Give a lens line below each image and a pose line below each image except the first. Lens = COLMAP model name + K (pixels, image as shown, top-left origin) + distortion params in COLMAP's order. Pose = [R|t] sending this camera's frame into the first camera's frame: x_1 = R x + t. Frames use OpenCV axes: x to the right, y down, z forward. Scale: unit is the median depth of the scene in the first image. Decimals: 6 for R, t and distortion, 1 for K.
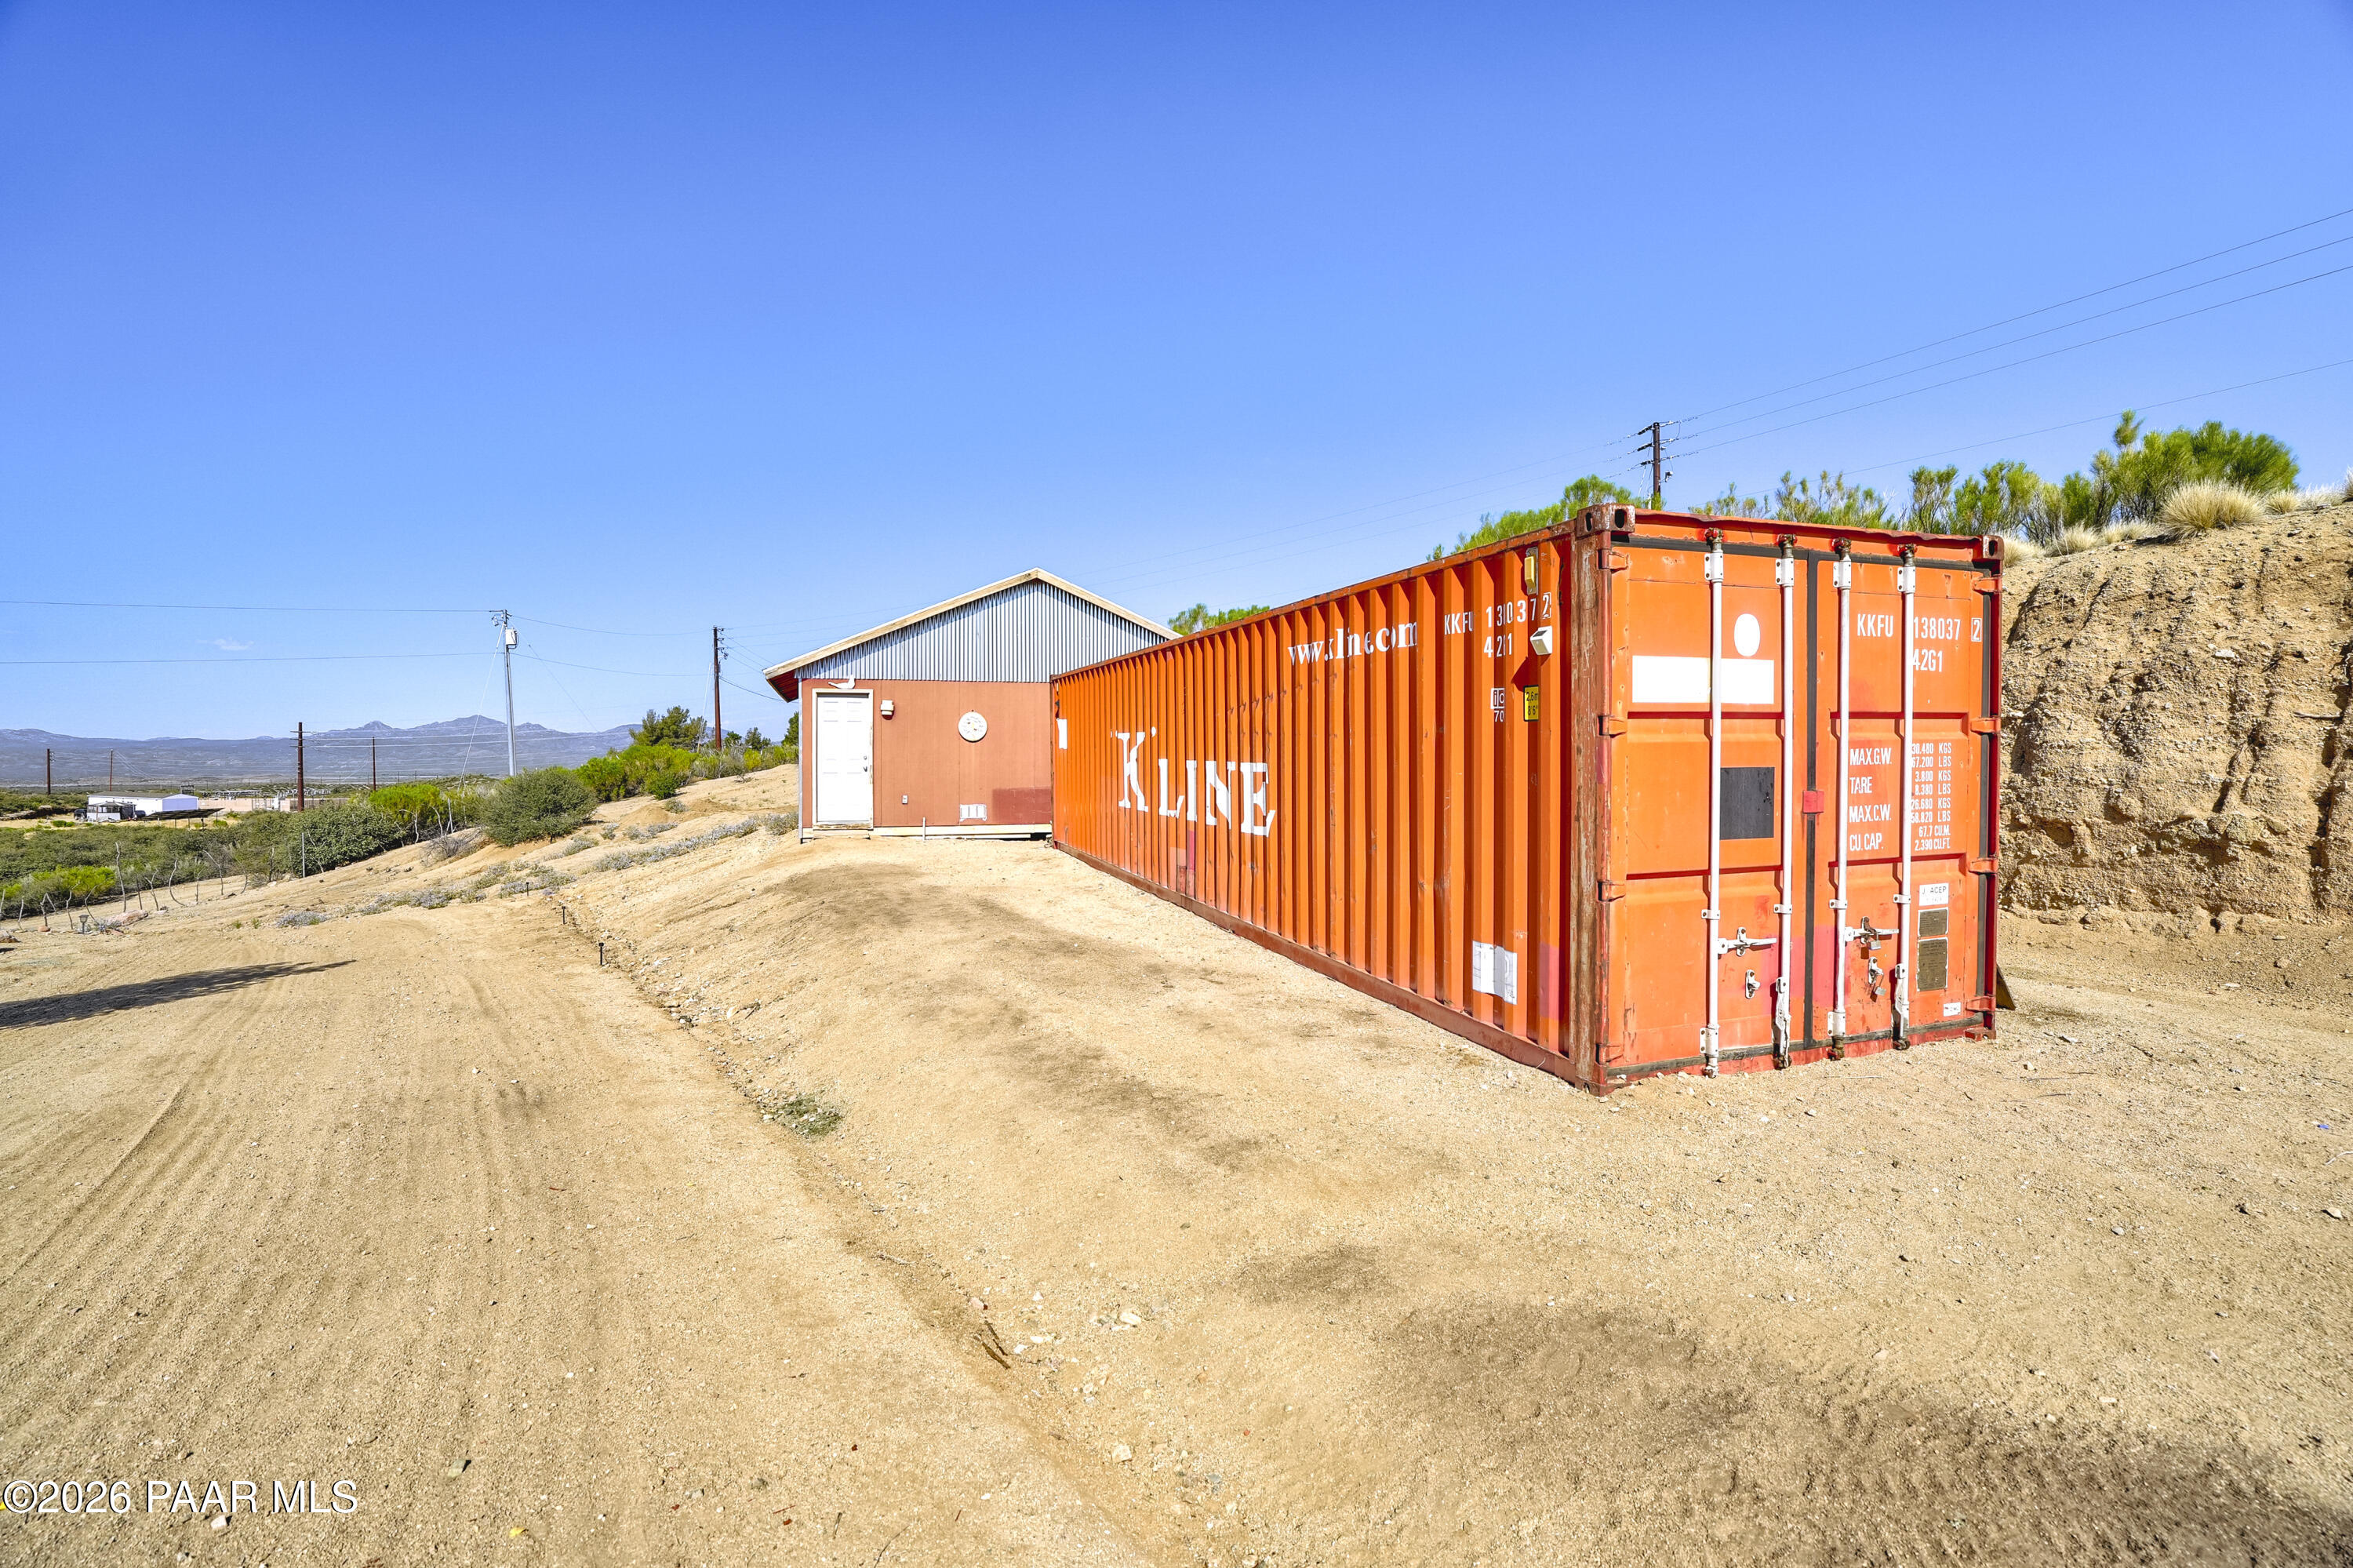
lens RADIAL K [[1095.8, 0, 1169.0], [0, 1095.8, 790.3], [0, 0, 1]] dist [-0.065571, 0.024181]
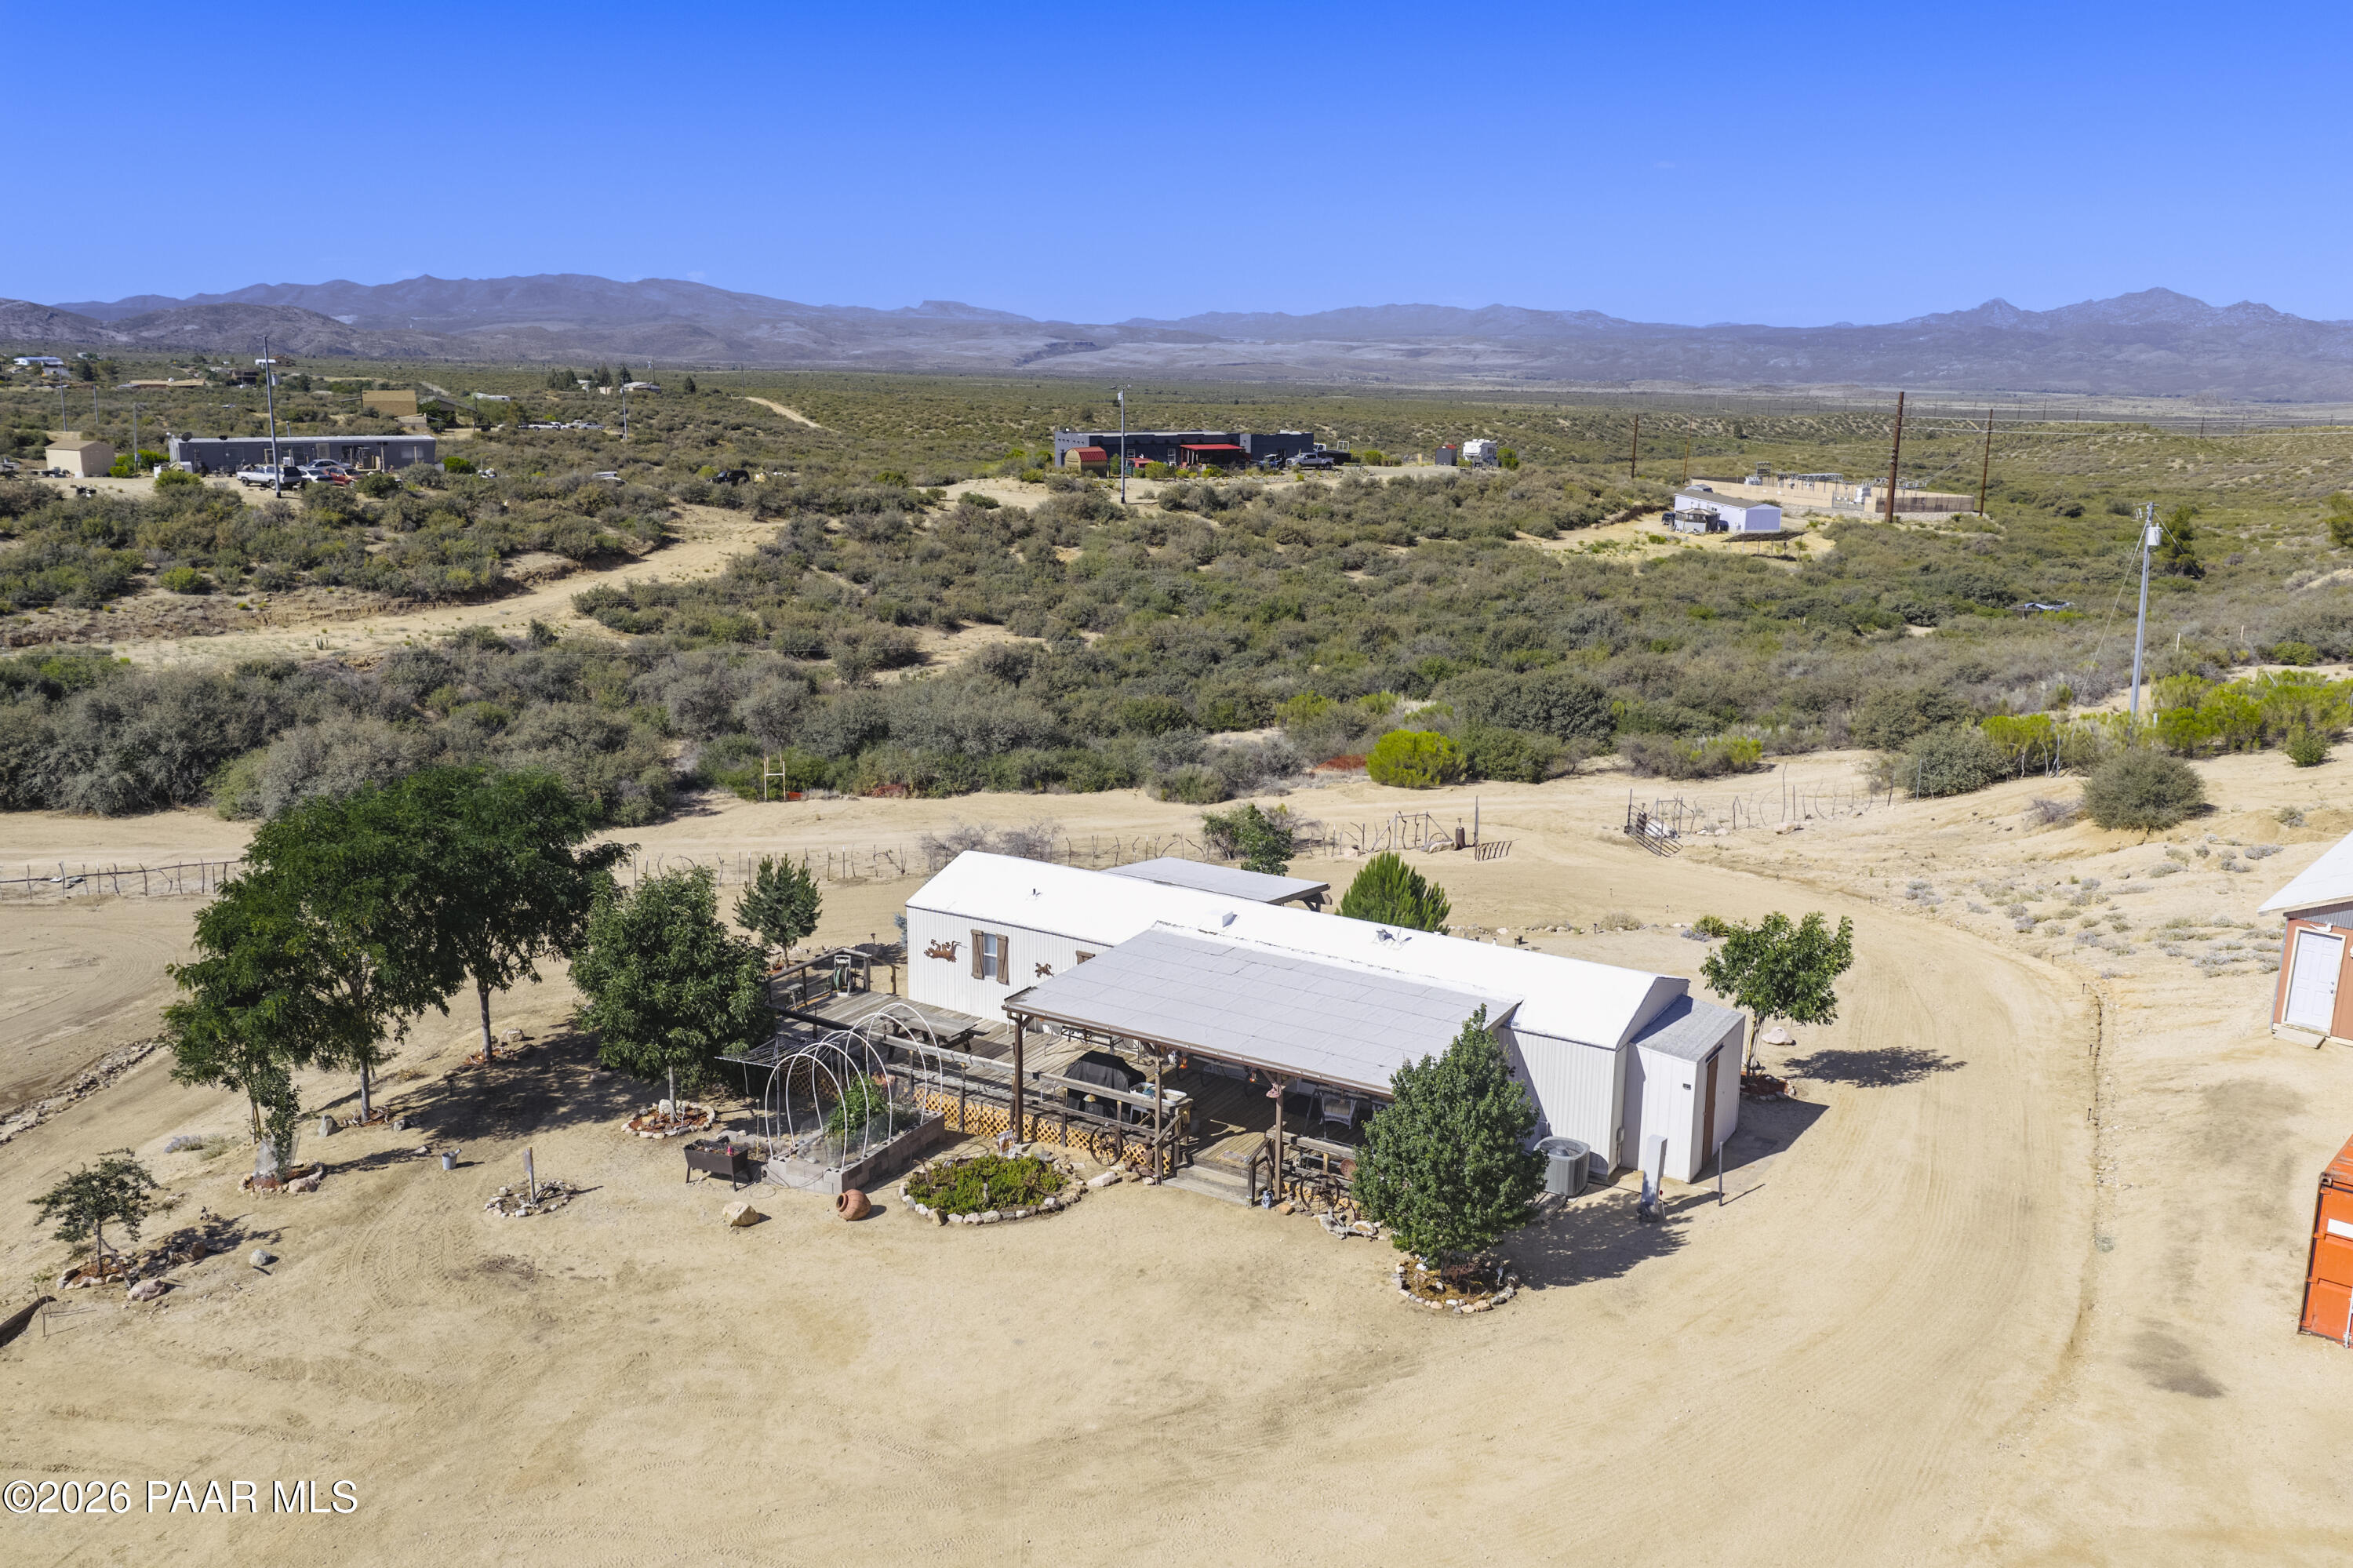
lens RADIAL K [[1909.8, 0, 1189.9], [0, 1909.8, 708.5], [0, 0, 1]] dist [0.005439, -0.009924]
pose [[0.513409, 0.169060, -0.841326, 2.228590], [-0.052410, 0.984749, 0.165898, -1.655173], [0.856542, -0.041080, 0.514440, -3.360800]]
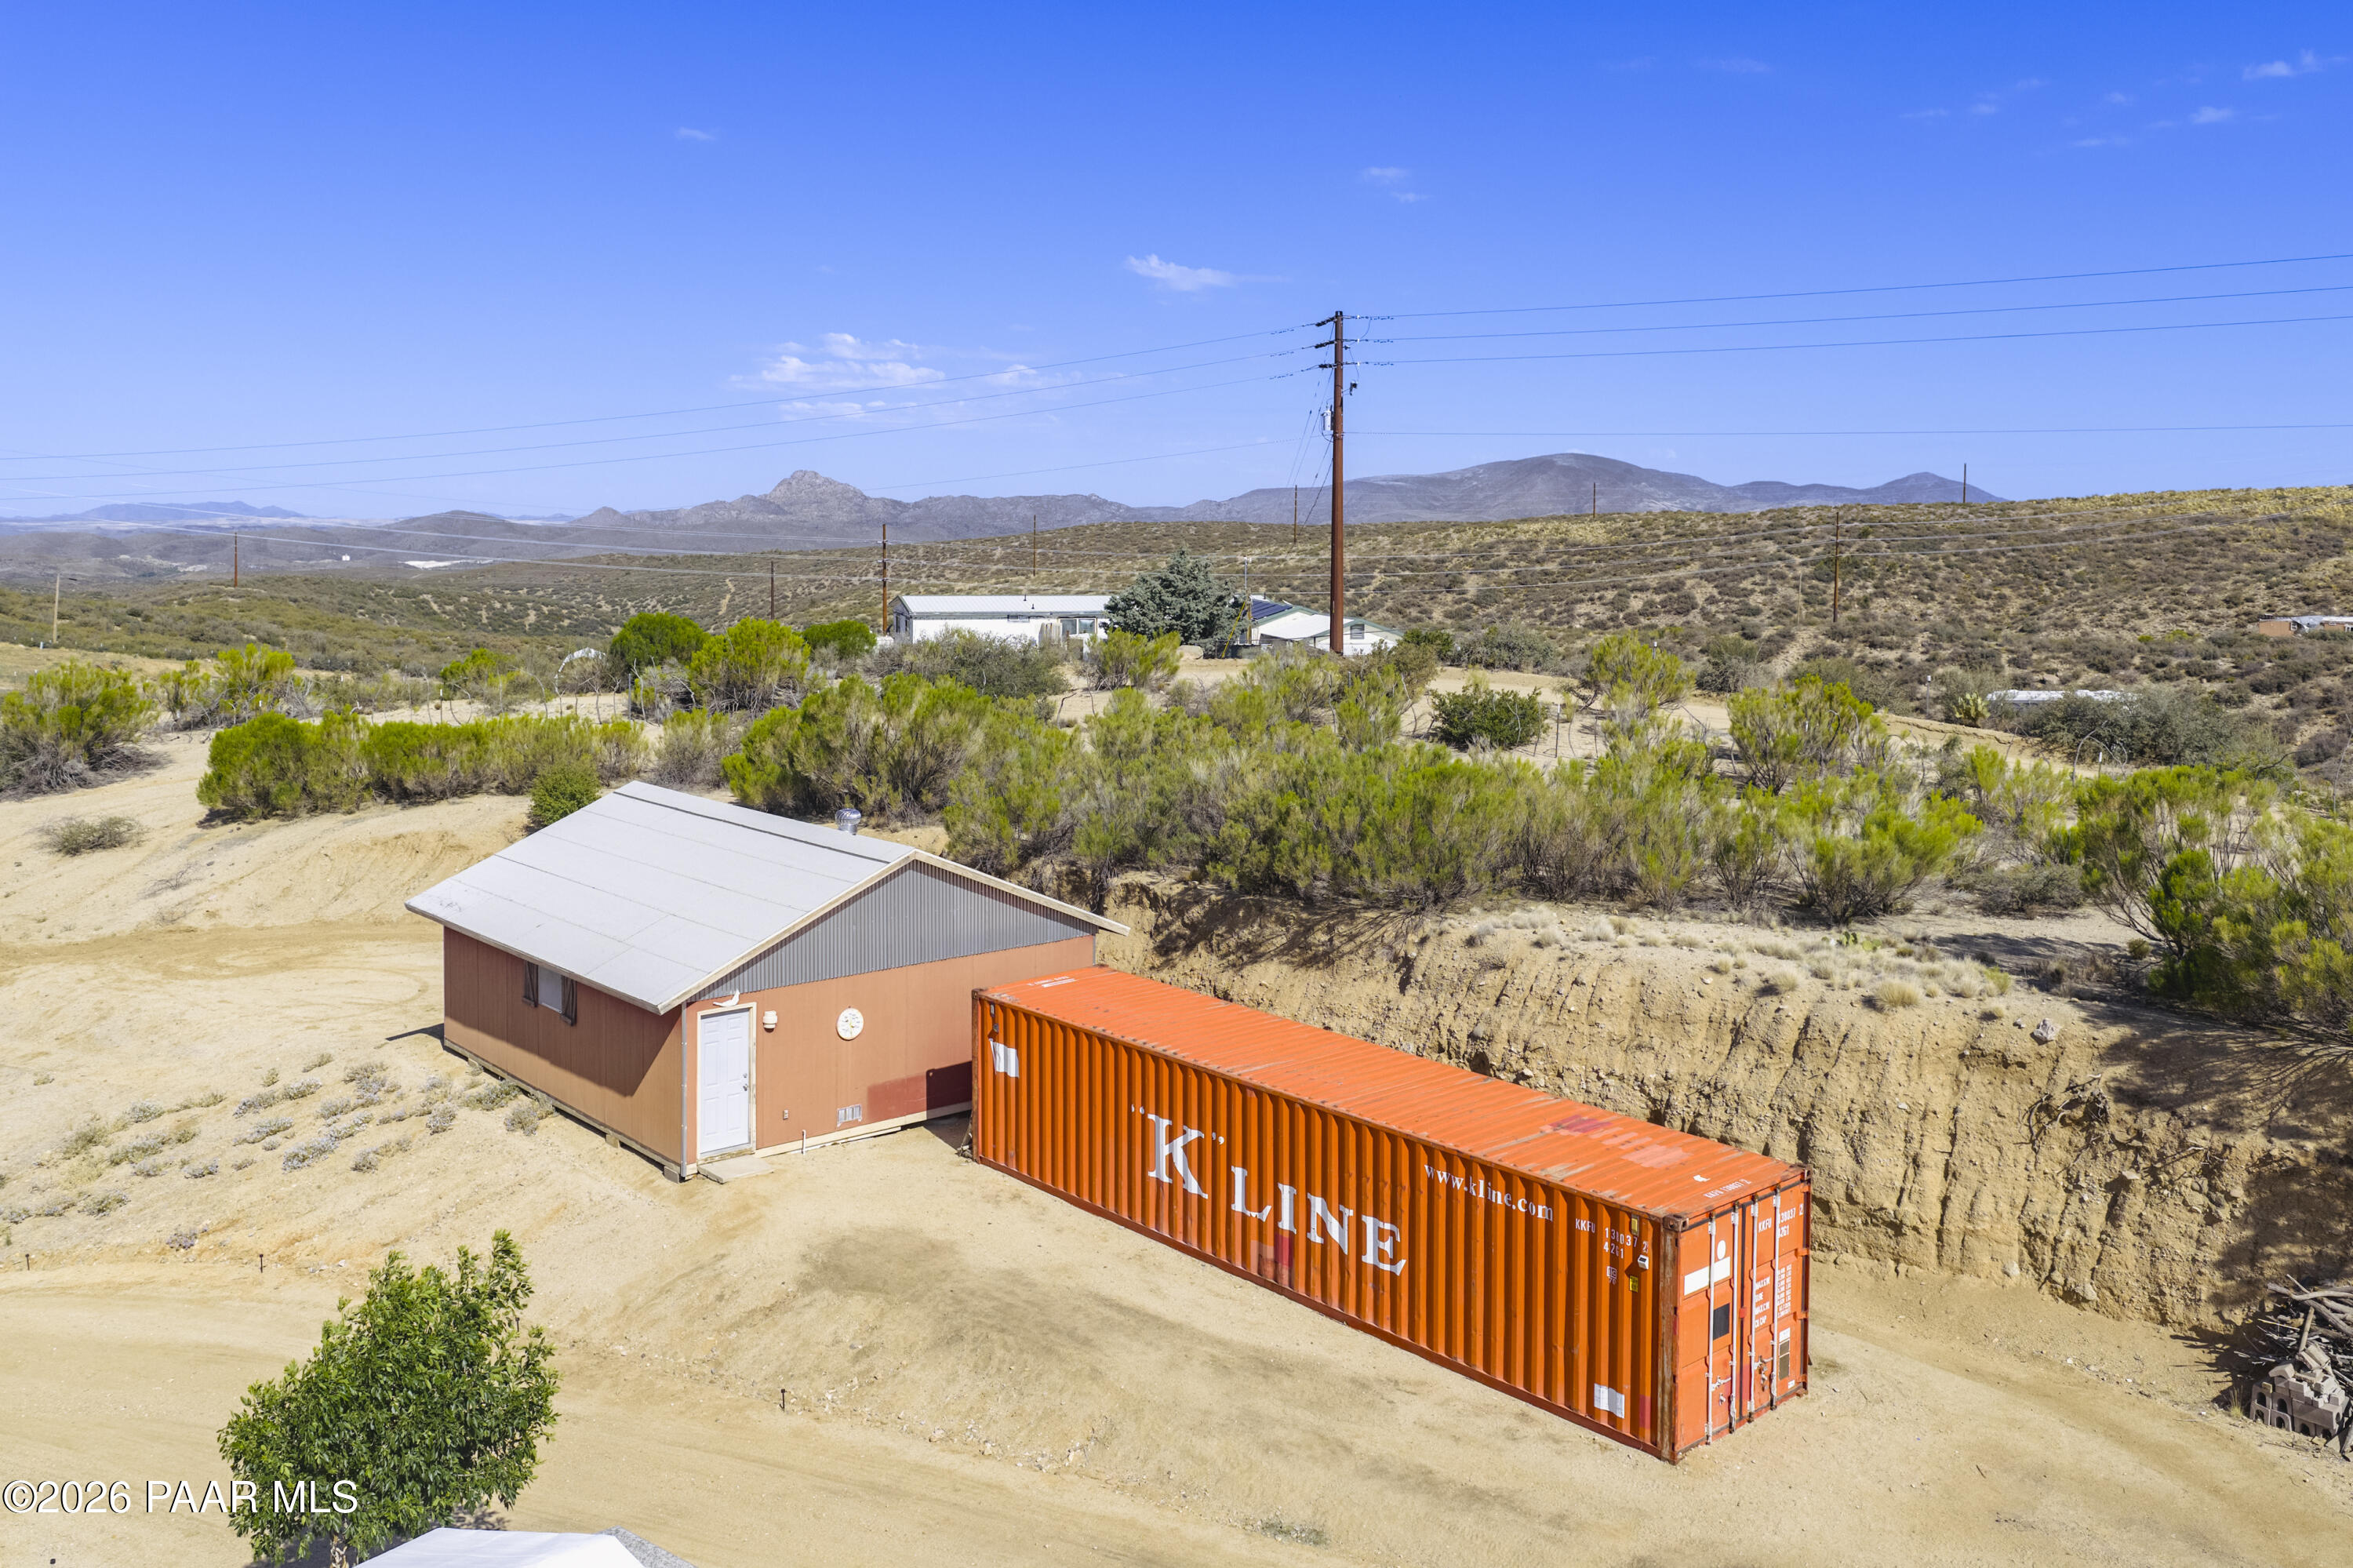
lens RADIAL K [[1909.8, 0, 1189.9], [0, 1909.8, 708.5], [0, 0, 1]] dist [0.005439, -0.009924]
pose [[0.918245, -0.026459, 0.395127, -1.359427], [0.010535, 0.999044, 0.042419, -0.970841], [-0.395872, -0.034788, 0.917647, -1.465726]]
